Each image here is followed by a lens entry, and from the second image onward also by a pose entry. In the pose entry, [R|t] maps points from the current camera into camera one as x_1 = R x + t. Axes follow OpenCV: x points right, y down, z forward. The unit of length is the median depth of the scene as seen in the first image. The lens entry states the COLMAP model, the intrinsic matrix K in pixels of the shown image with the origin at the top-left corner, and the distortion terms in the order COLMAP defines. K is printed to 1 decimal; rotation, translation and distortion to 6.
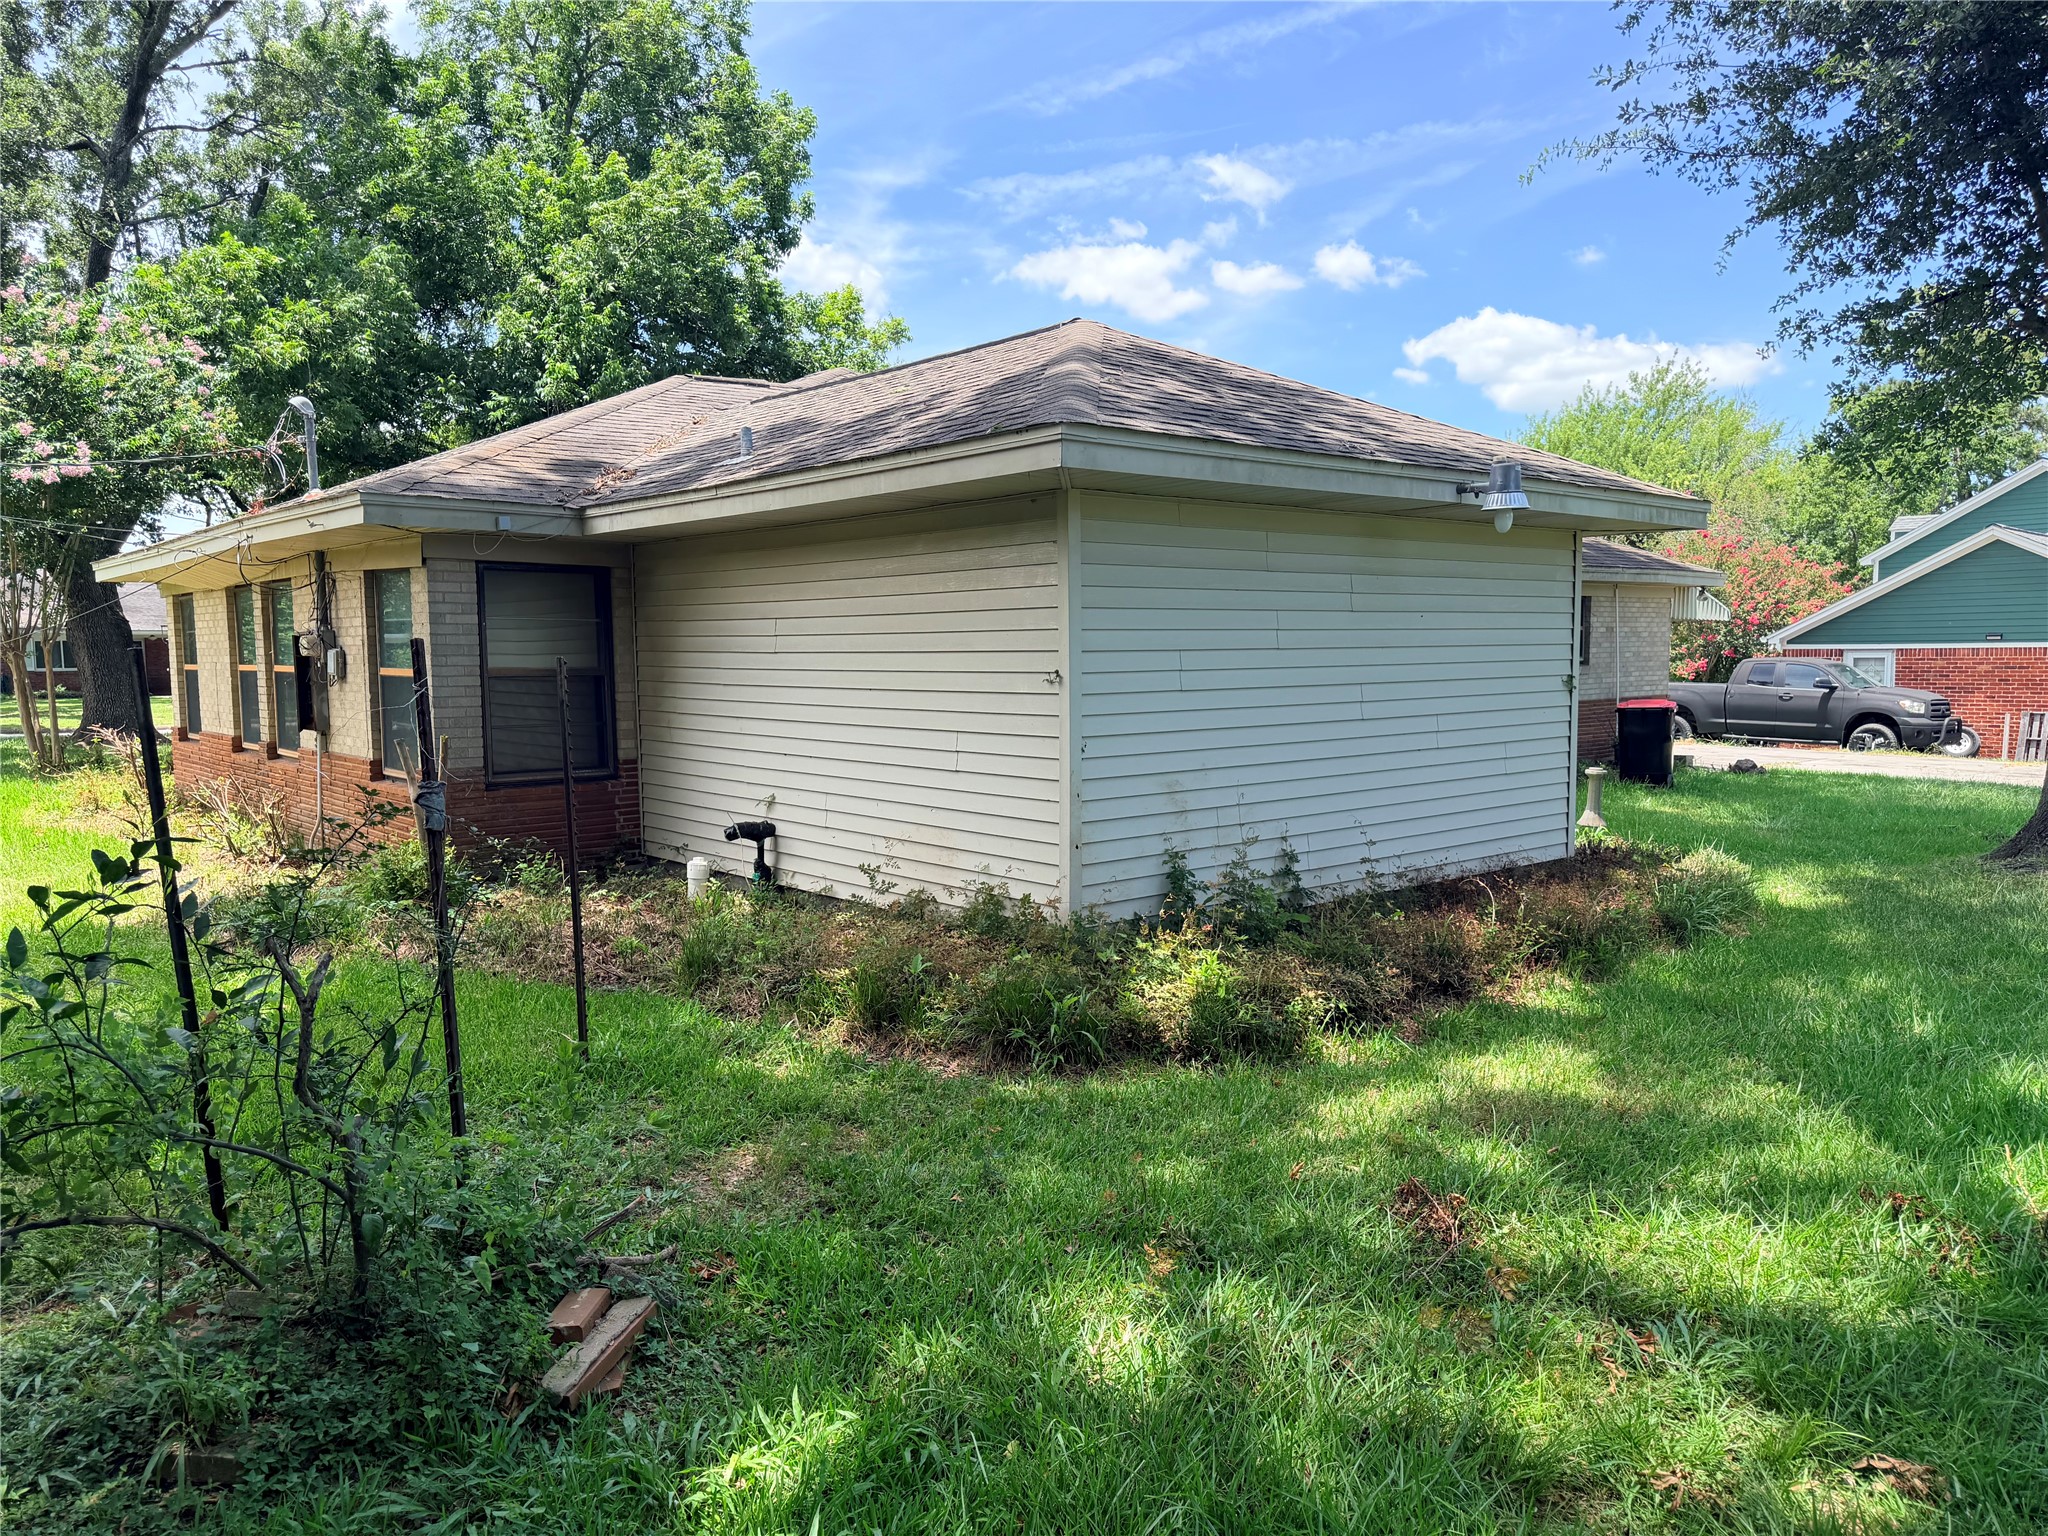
lens RADIAL K [[1453.0, 0, 1025.9], [0, 1453.0, 771.0], [0, 0, 1]] dist [-0.000751, -0.000262]
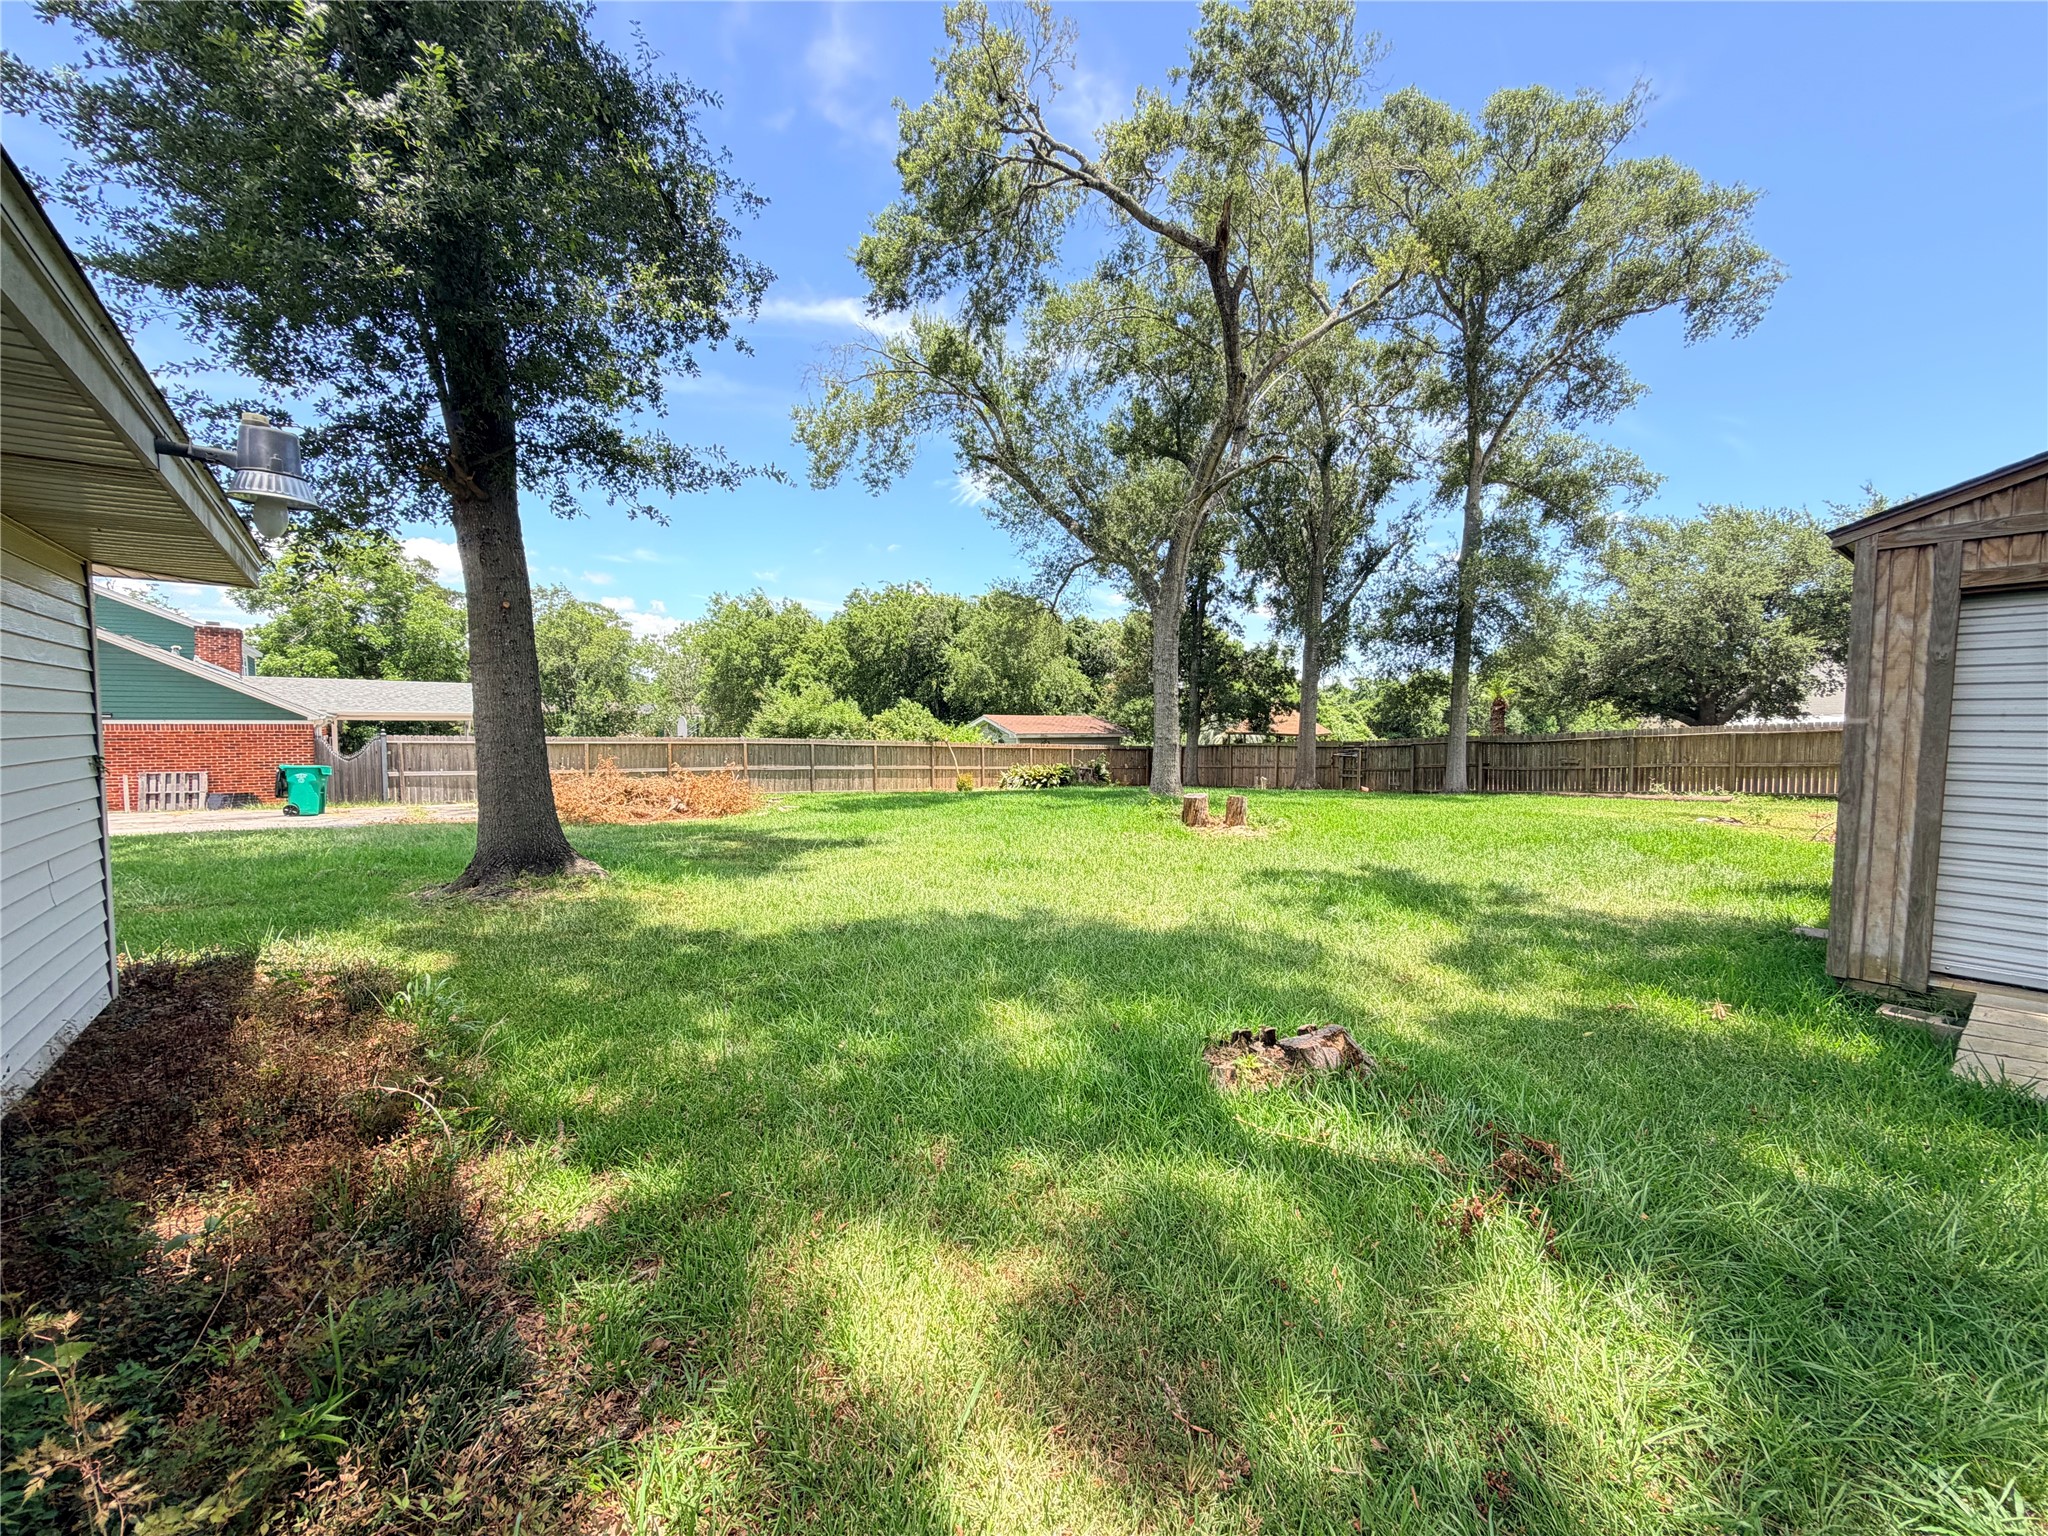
lens RADIAL K [[818.0, 0, 1026.7], [0, 818.0, 772.4], [0, 0, 1]] dist [-0.011637, -0.000007]
pose [[0.021523, -0.049736, 0.998530, -0.040776], [0.074641, 0.996054, 0.048004, -0.067853], [-0.996978, 0.073498, 0.025150, 0.810237]]
